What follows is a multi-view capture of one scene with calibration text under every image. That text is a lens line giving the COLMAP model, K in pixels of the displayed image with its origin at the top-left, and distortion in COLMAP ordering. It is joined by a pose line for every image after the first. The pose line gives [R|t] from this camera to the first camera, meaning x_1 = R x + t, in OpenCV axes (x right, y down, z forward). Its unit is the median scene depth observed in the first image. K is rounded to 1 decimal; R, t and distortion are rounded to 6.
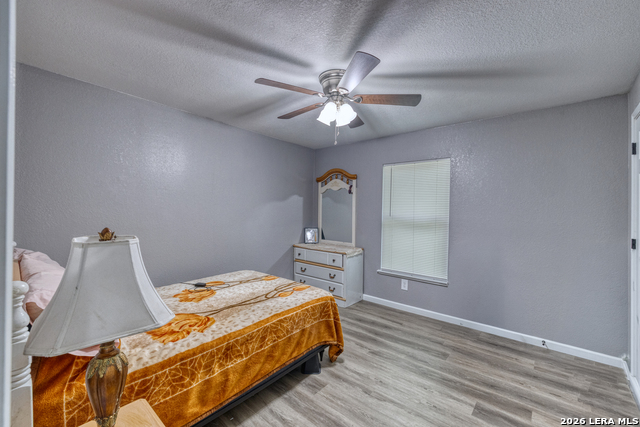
lens RADIAL K [[269.2, 0, 320.9], [0, 269.2, 213.3], [0, 0, 1]] dist [0.003153, 0.000153]
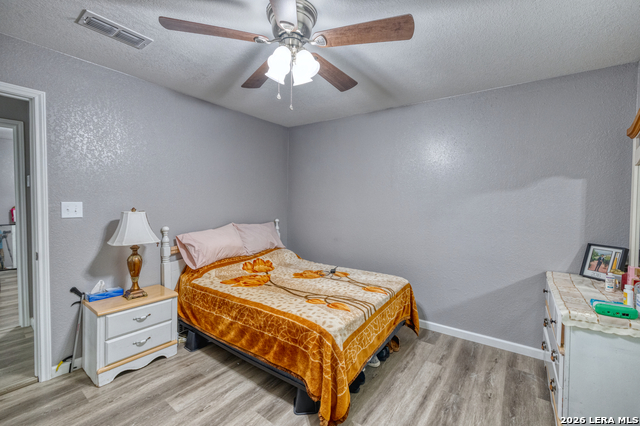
lens RADIAL K [[269.2, 0, 322.7], [0, 269.2, 211.4], [0, 0, 1]] dist [0.003153, 0.000153]
pose [[0.067444, 0.023270, -0.997452, 0.778015], [-0.022492, 0.999509, 0.021797, -0.005228], [0.997470, 0.020964, 0.067934, 1.040406]]
